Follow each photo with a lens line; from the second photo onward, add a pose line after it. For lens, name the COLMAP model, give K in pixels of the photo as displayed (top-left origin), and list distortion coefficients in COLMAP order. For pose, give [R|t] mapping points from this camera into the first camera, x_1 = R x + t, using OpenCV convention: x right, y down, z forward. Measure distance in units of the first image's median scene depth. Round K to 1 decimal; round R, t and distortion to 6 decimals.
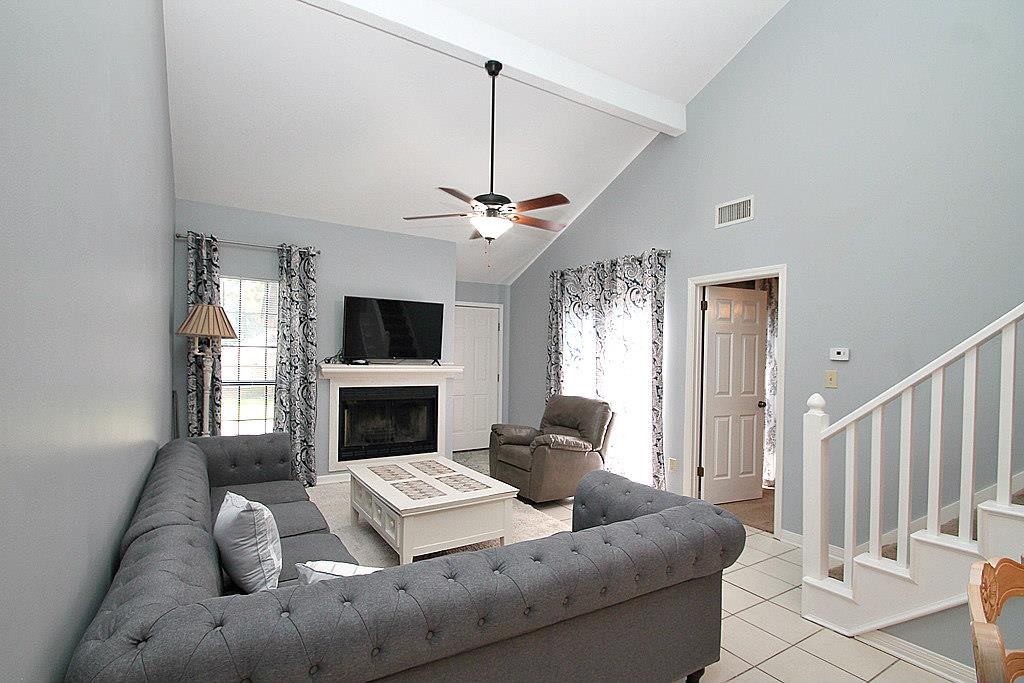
lens RADIAL K [[486.4, 0, 502.5], [0, 486.4, 355.1], [0, 0, 1]] dist [0.010163, -0.015214]
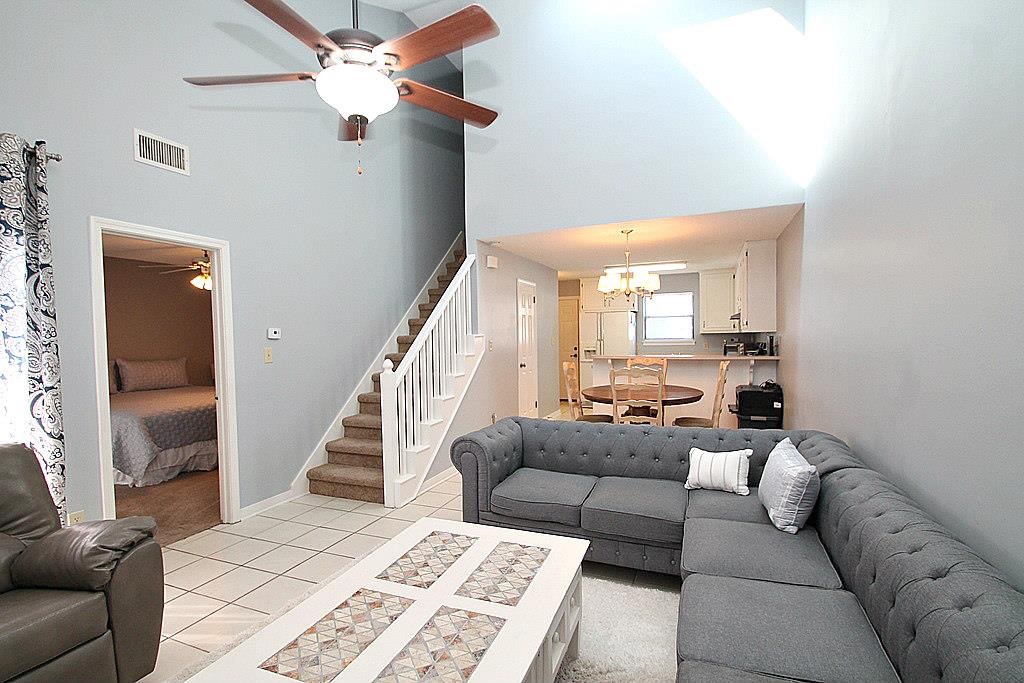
lens RADIAL K [[469.5, 0, 510.3], [0, 469.5, 349.3], [0, 0, 1]] dist [0.000333, -0.000062]
pose [[-0.594584, -0.033331, 0.803342, -0.417400], [0.007853, 0.998852, 0.047256, -0.008957], [-0.803995, 0.034407, -0.593639, 0.891984]]
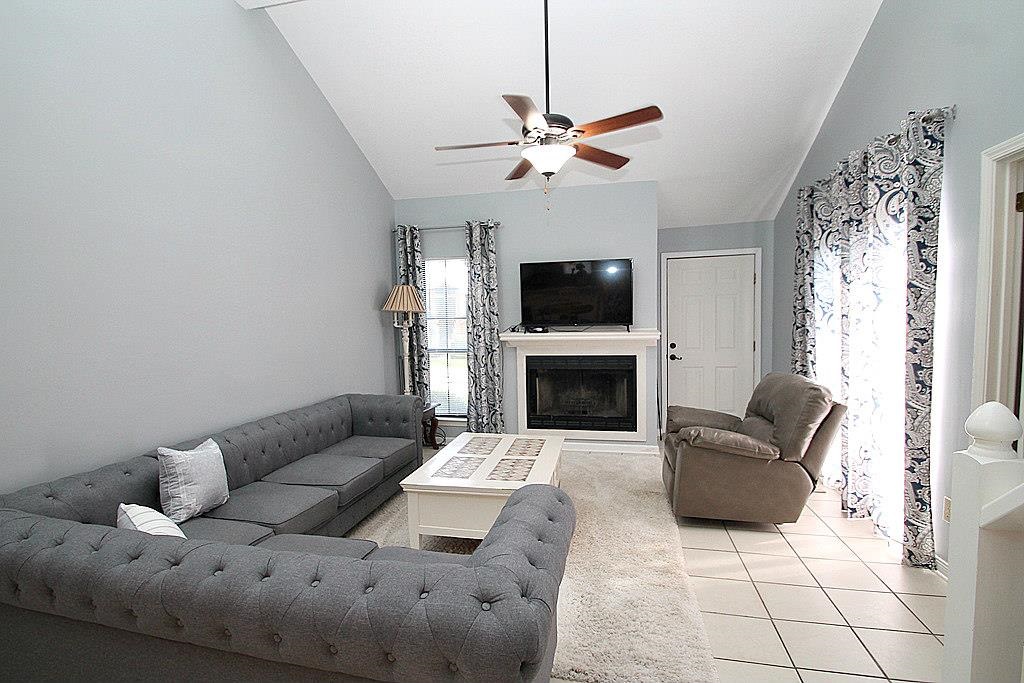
lens RADIAL K [[486.4, 0, 502.5], [0, 486.4, 355.1], [0, 0, 1]] dist [0.010163, -0.015214]
pose [[0.710173, 0.018349, -0.703788, 0.365236], [0.031747, 0.997809, 0.058049, 0.005865], [0.703311, -0.063568, 0.708035, 0.274756]]
